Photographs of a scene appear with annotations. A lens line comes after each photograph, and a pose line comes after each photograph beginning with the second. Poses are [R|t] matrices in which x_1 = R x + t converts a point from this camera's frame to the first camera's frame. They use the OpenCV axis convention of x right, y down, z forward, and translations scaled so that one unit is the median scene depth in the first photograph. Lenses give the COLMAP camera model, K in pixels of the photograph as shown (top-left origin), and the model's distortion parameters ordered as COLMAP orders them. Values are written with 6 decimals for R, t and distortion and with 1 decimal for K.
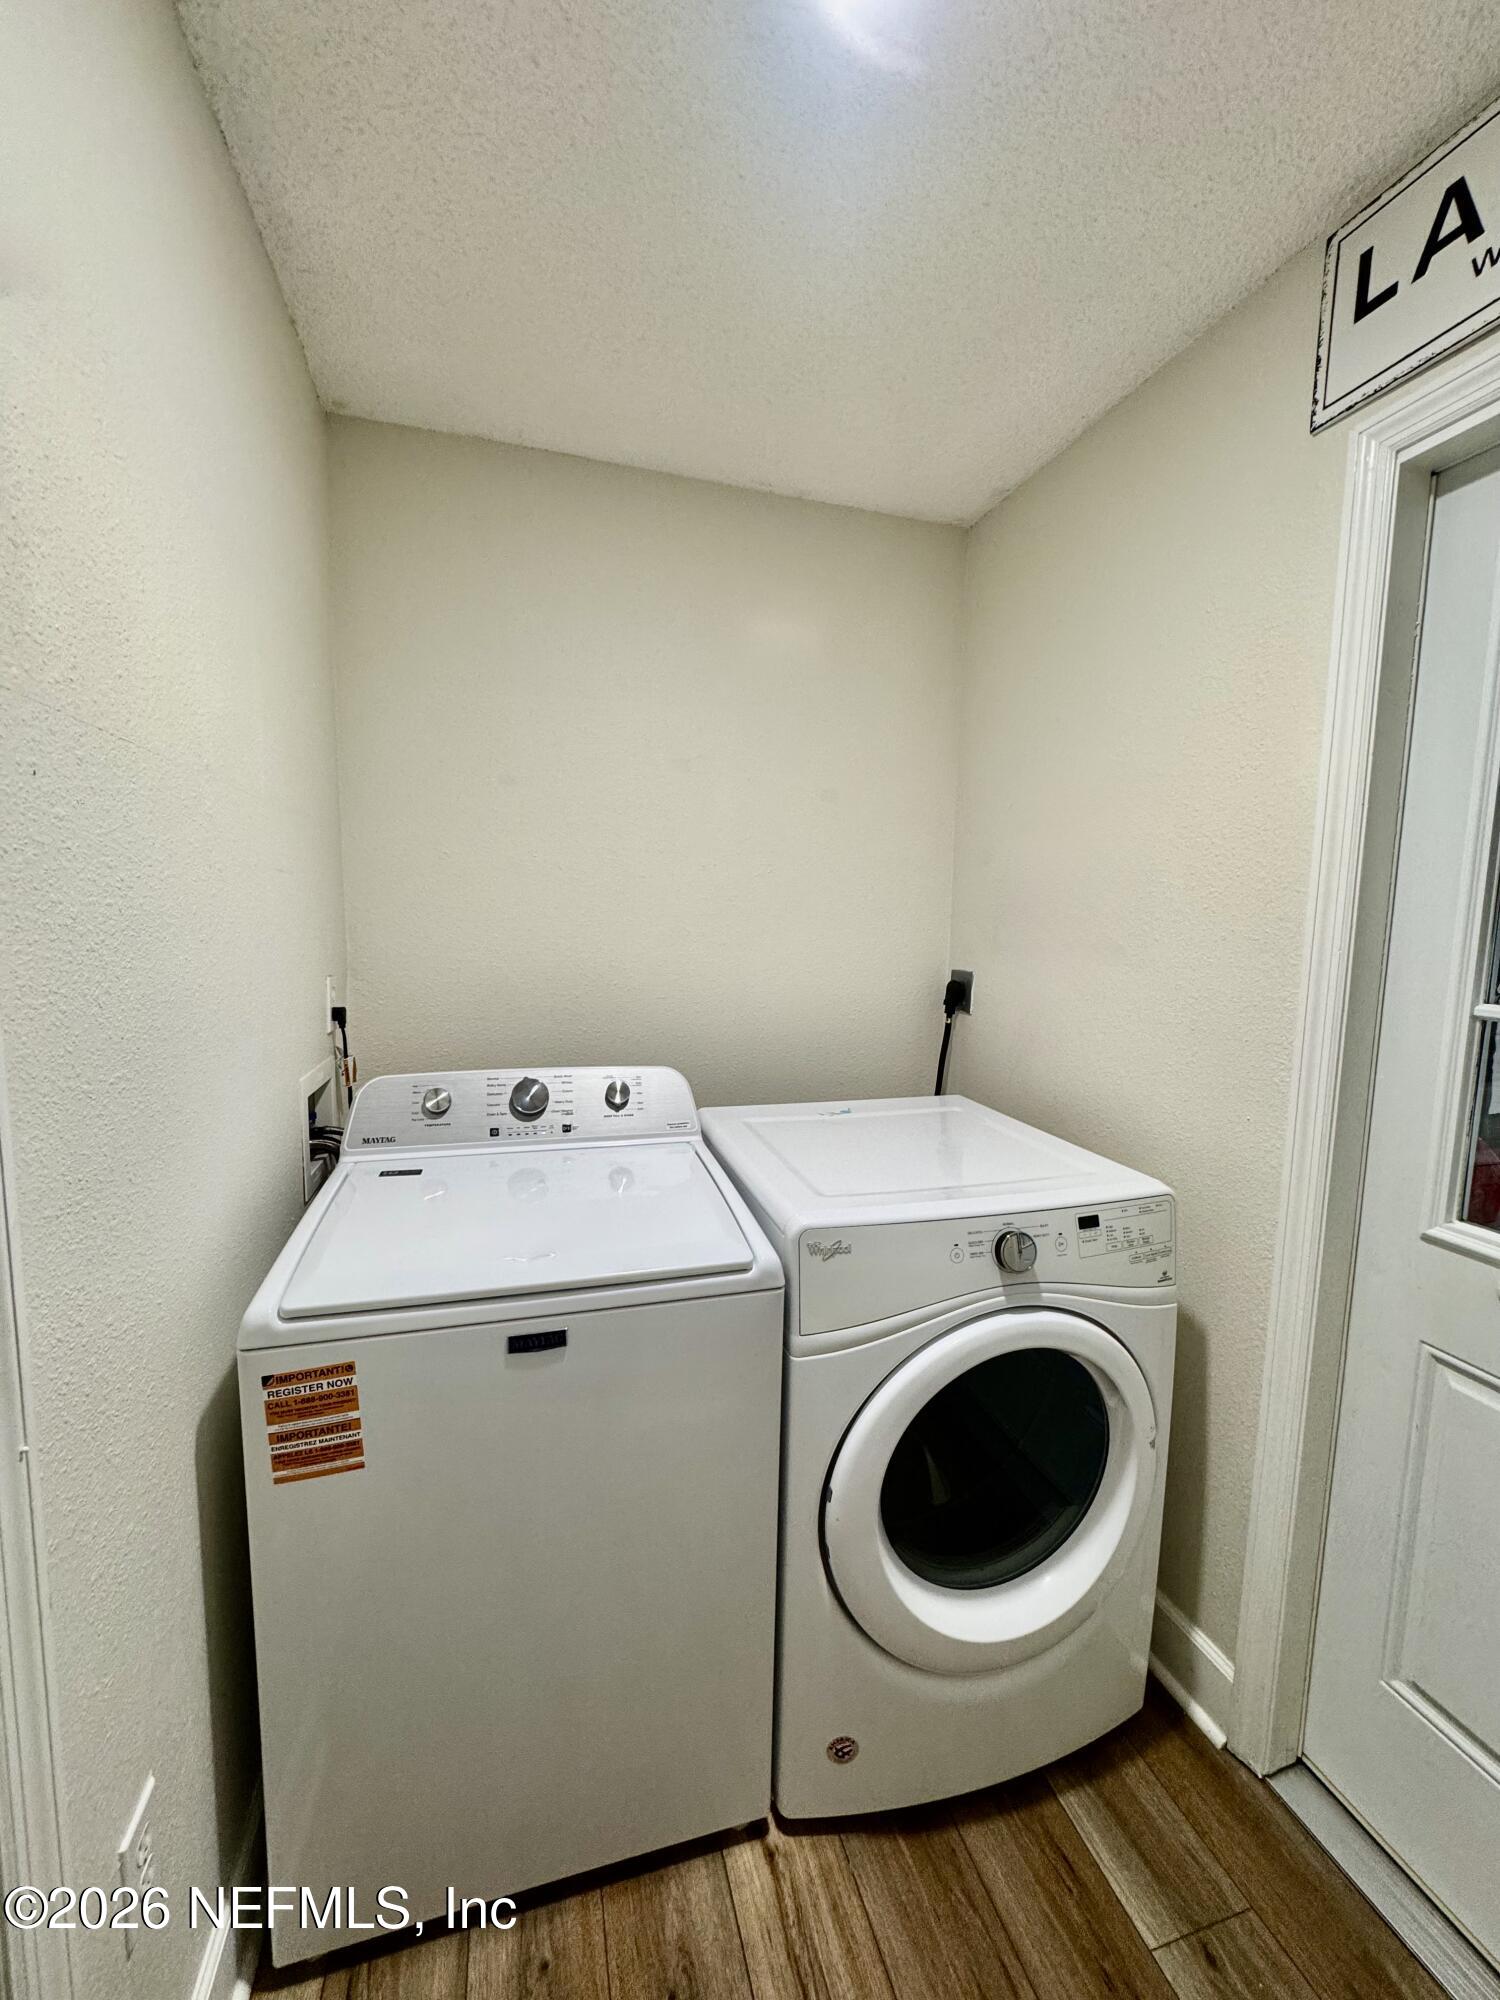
lens RADIAL K [[796.9, 0, 752.7], [0, 796.9, 1000.0], [0, 0, 1]] dist [-0.002184, 0.000090]
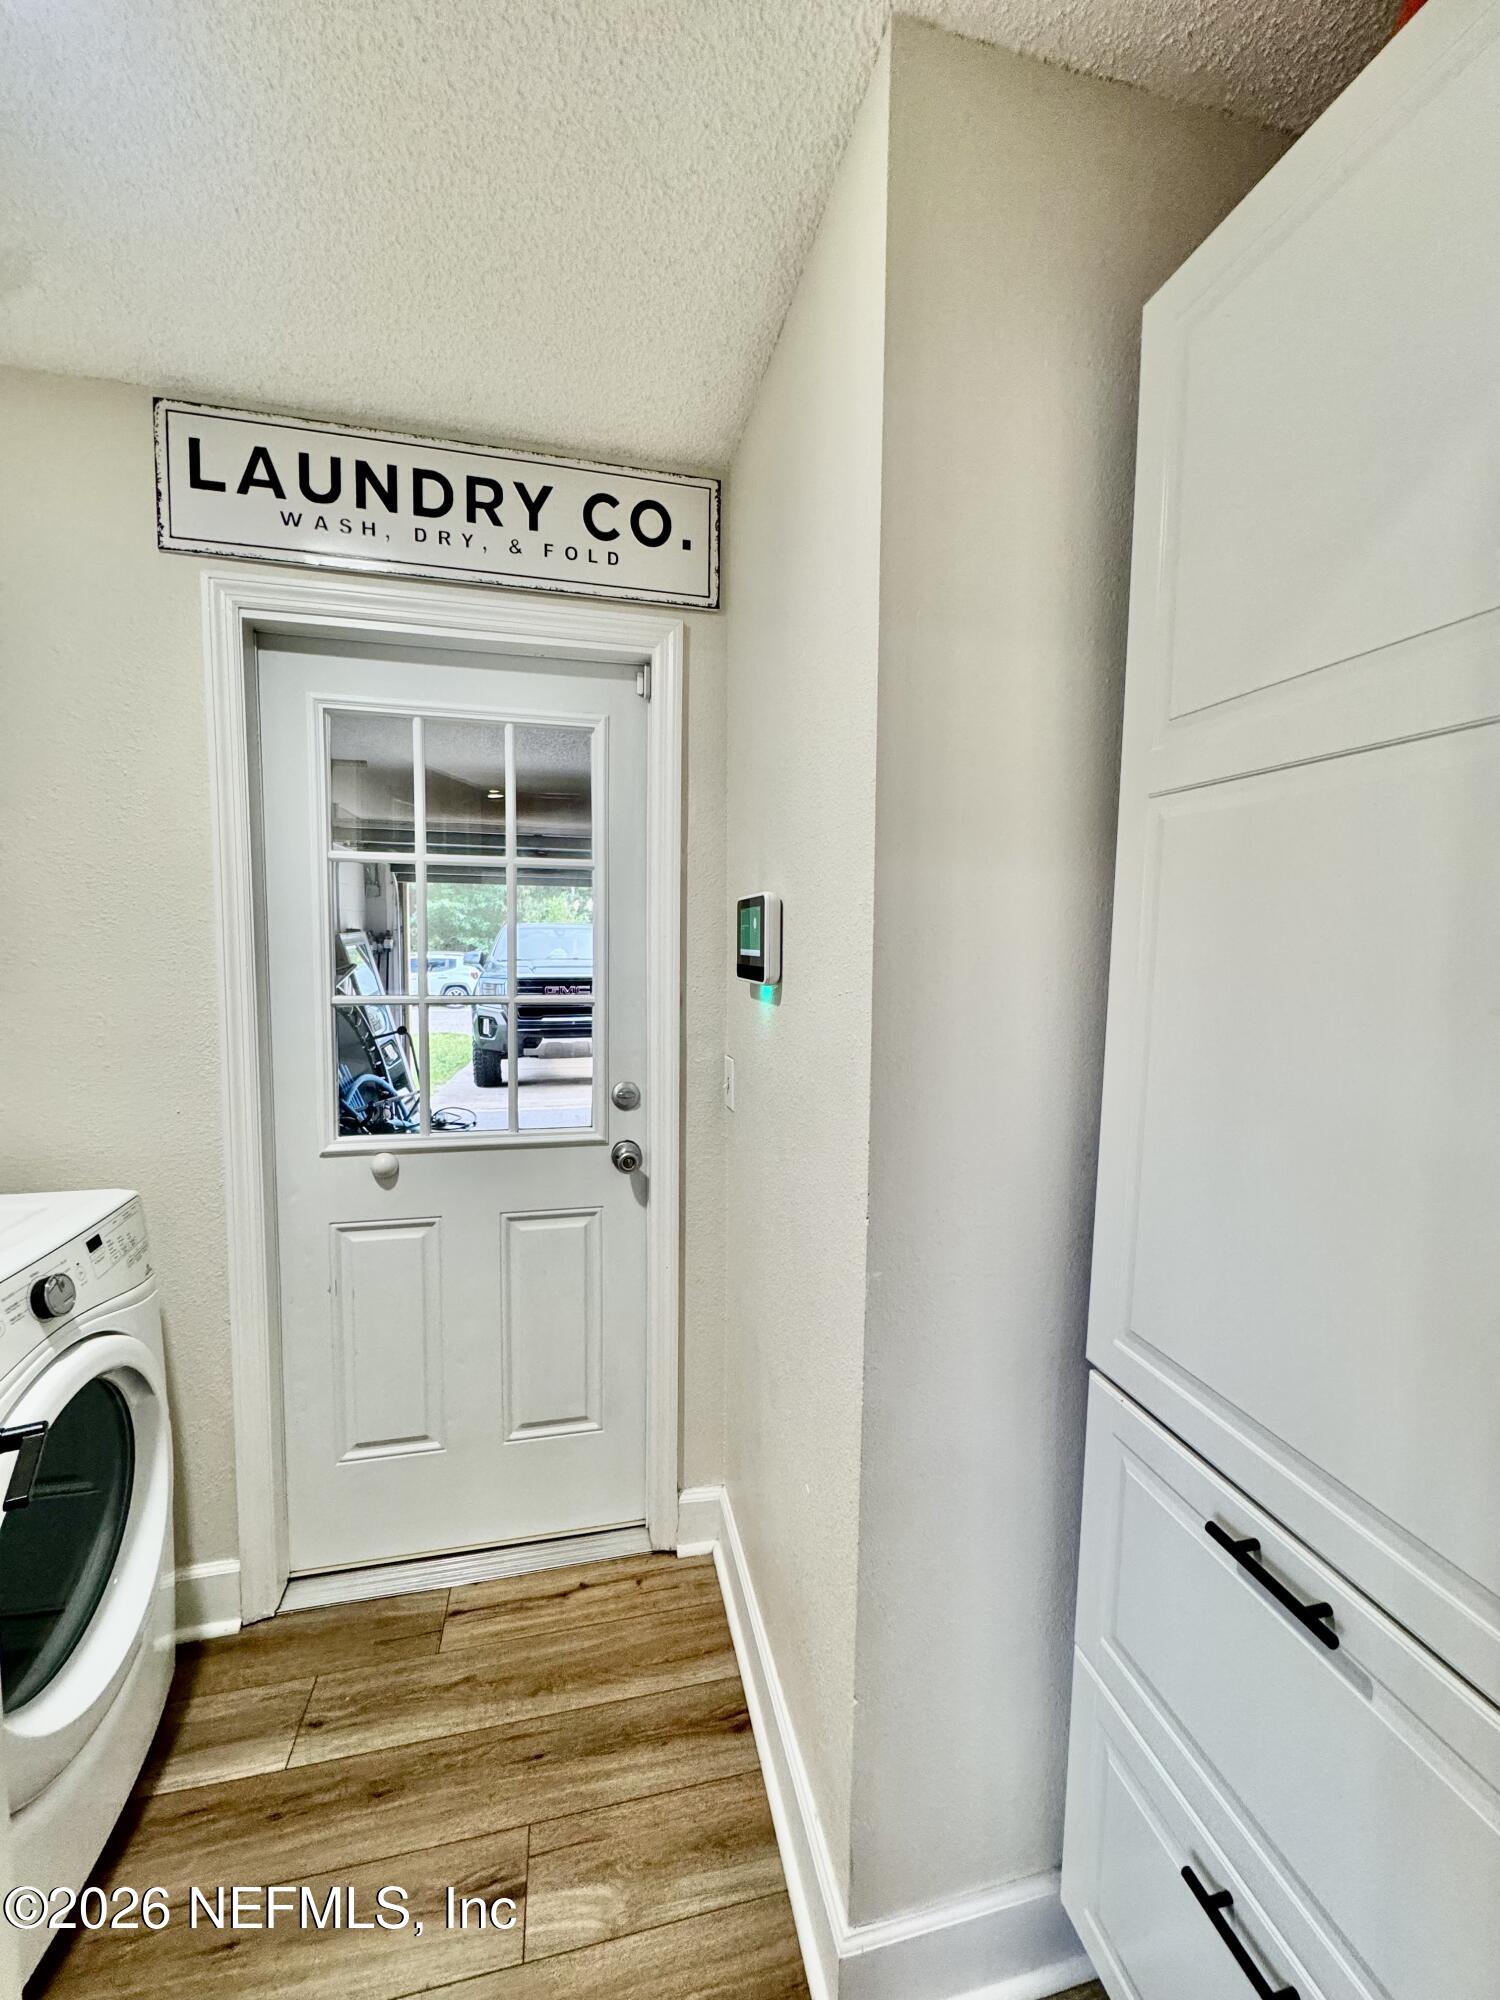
lens RADIAL K [[796.9, 0, 752.7], [0, 796.9, 1000.0], [0, 0, 1]] dist [-0.002184, 0.000090]
pose [[0.057328, -0.091972, 0.994110, -0.539689], [0.095322, 0.991703, 0.086253, -0.039746], [-0.993794, 0.089816, 0.065619, 0.069803]]
